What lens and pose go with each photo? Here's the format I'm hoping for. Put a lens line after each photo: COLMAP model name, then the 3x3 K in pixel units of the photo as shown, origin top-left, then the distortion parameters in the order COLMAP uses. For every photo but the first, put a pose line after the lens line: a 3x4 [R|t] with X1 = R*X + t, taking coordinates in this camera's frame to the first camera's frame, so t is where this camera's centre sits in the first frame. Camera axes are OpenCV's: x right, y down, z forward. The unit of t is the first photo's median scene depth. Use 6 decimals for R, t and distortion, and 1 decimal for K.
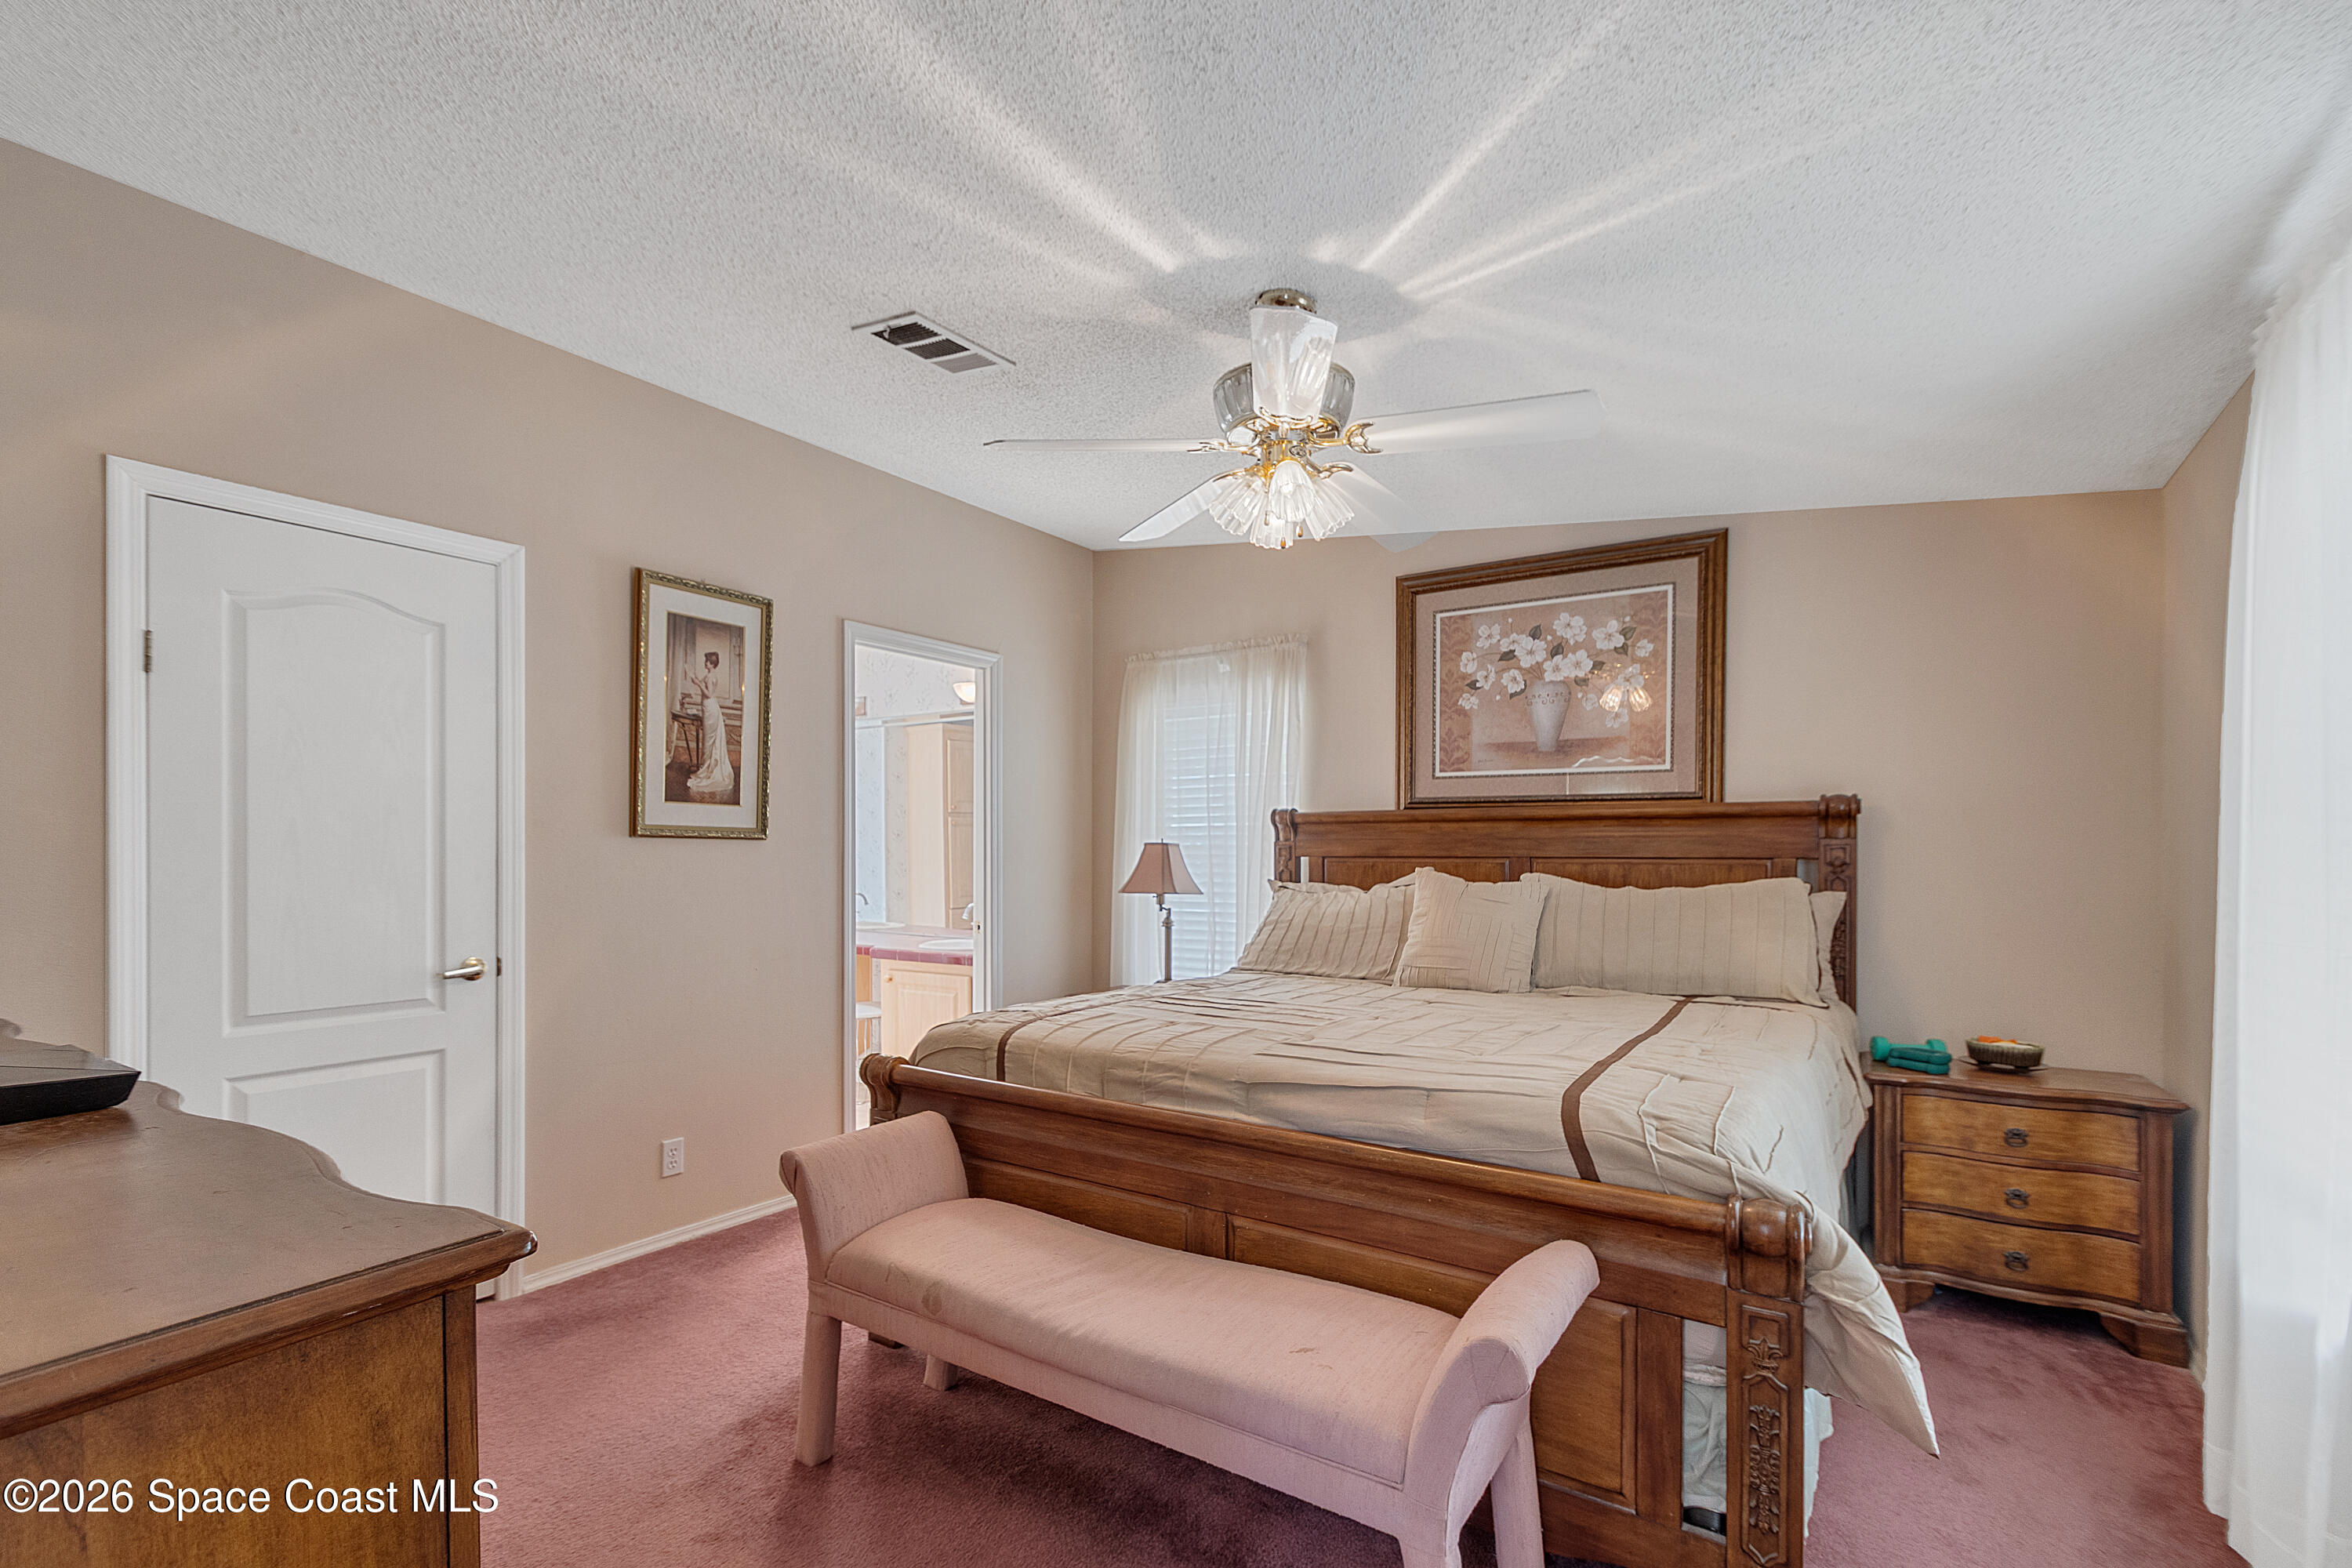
lens RADIAL K [[1045.9, 0, 1157.0], [0, 1045.9, 850.3], [0, 0, 1]] dist [0.001043, 0.000497]
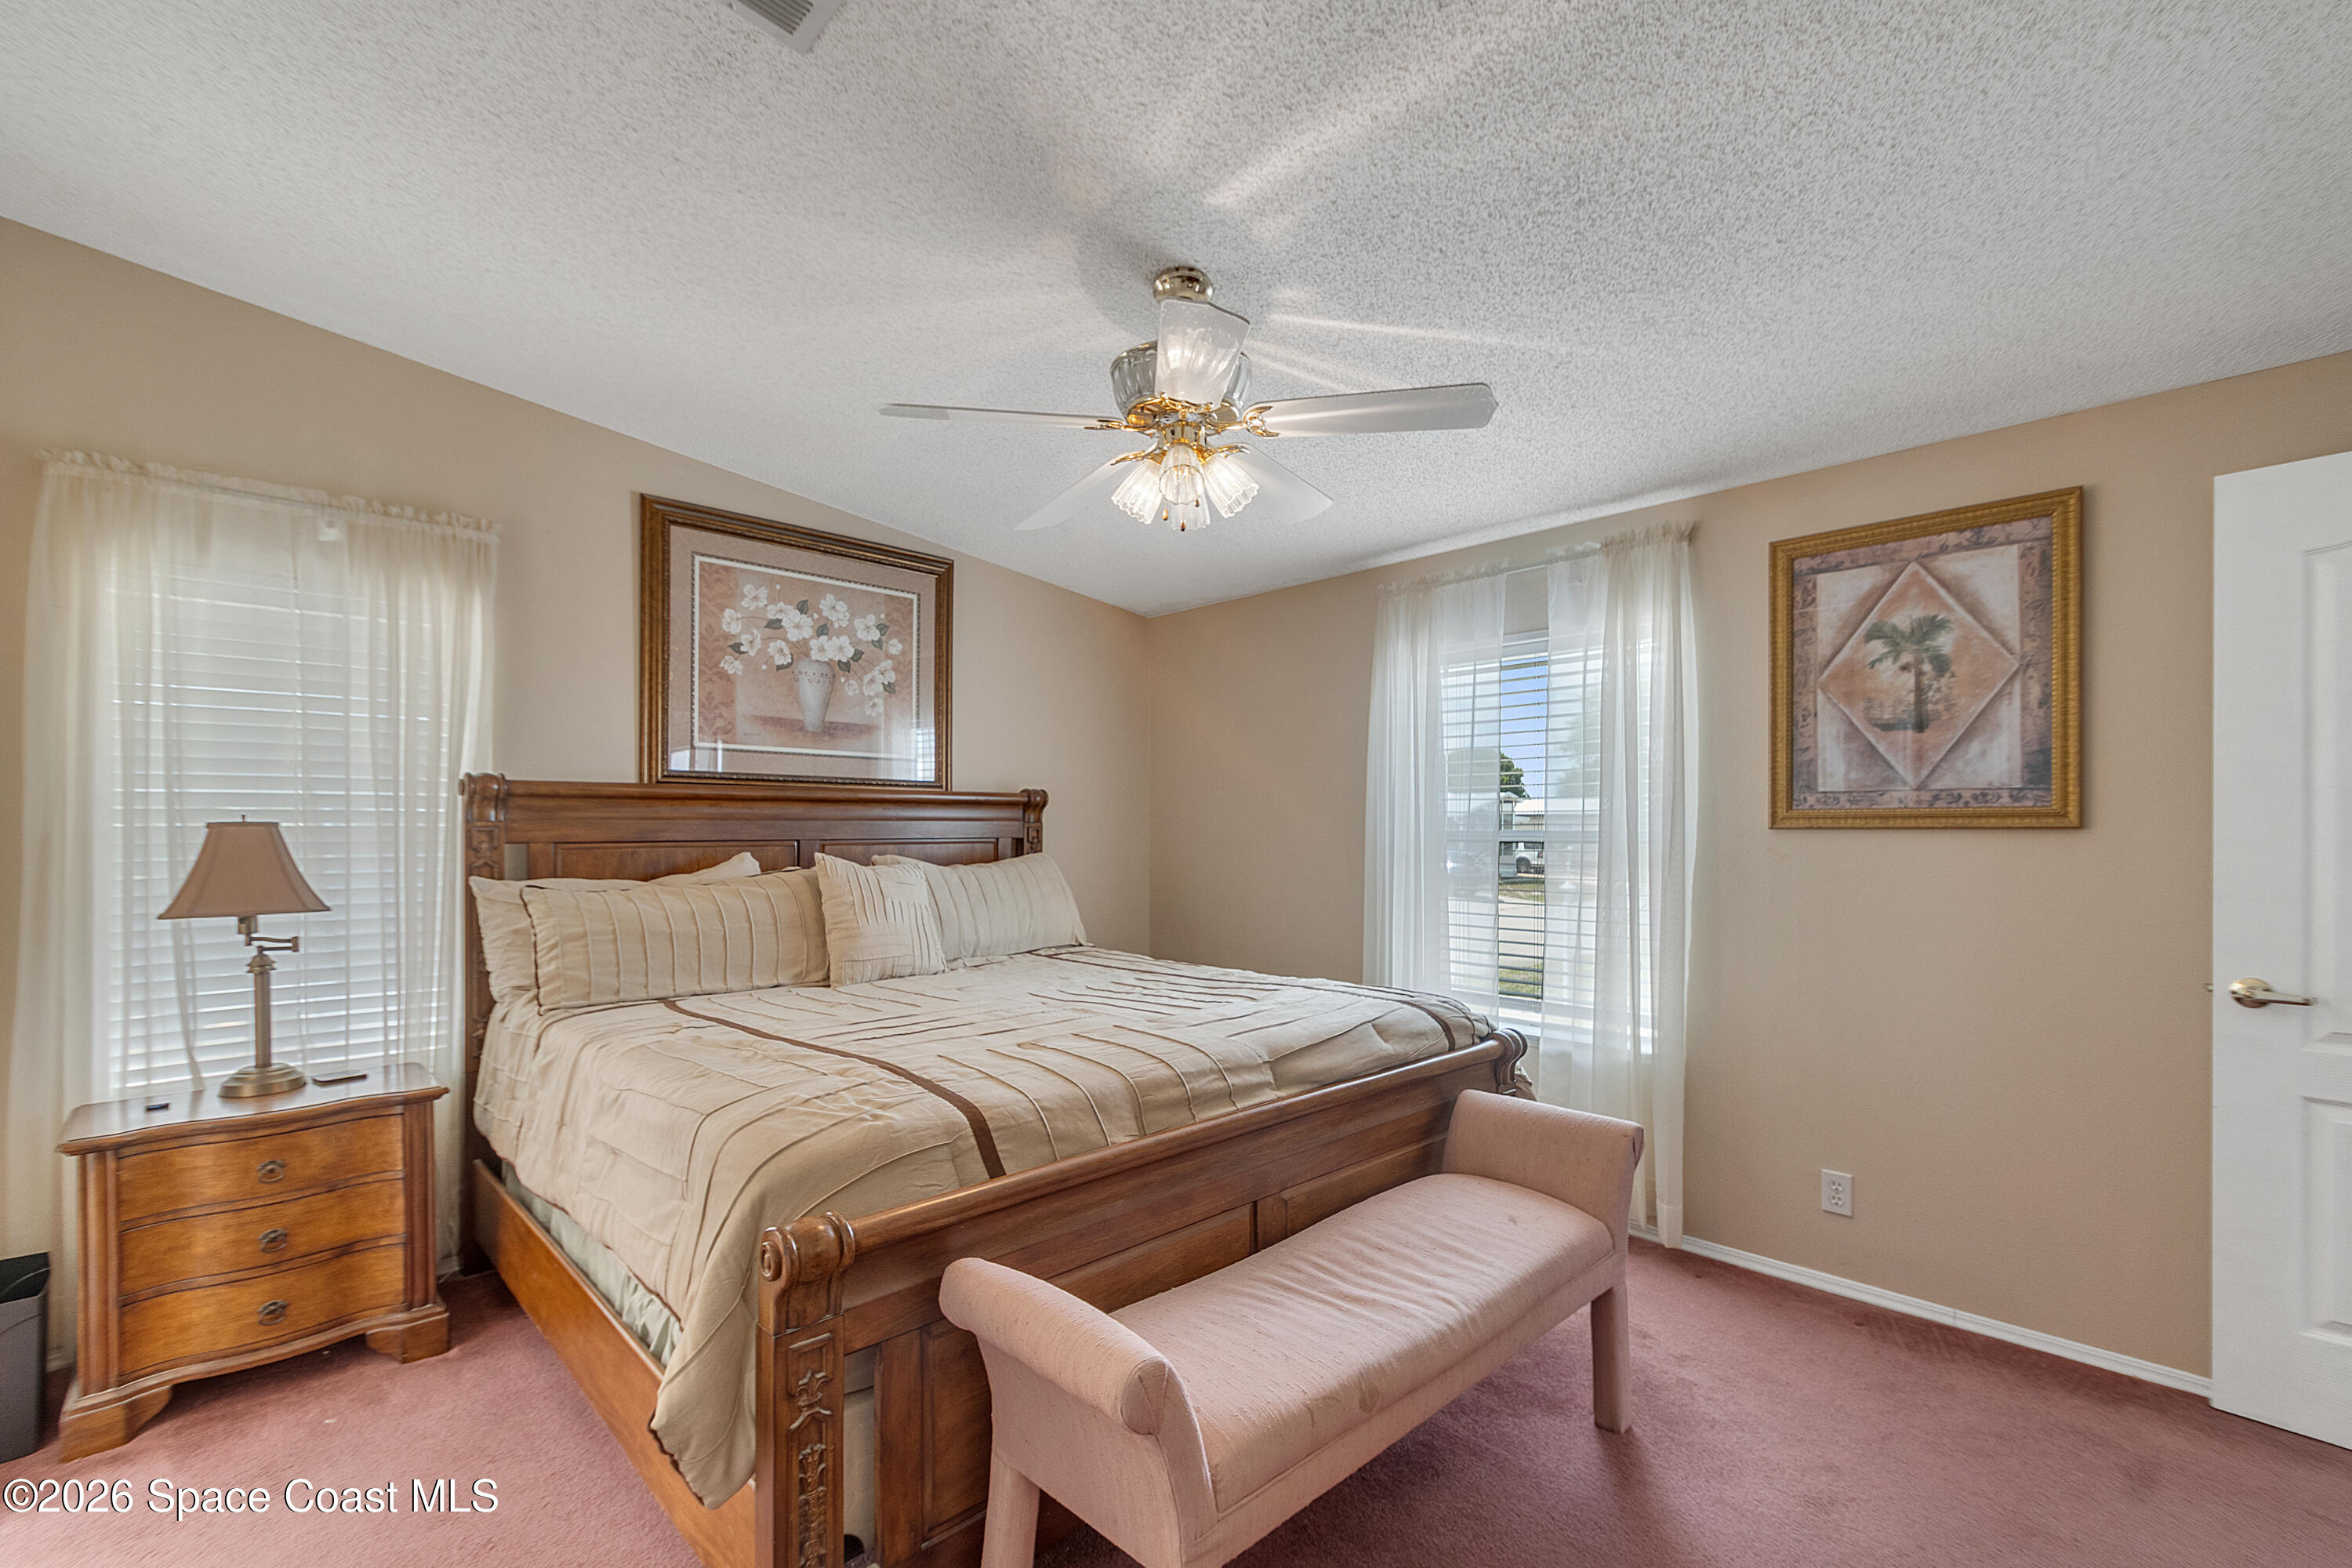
lens RADIAL K [[1045.9, 0, 1114.4], [0, 1045.9, 834.1], [0, 0, 1]] dist [0.001043, 0.000497]
pose [[0.211547, -0.008185, 0.977334, -0.521900], [0.002411, 0.999966, 0.007853, -0.004986], [-0.977365, 0.000695, 0.211559, 0.511918]]
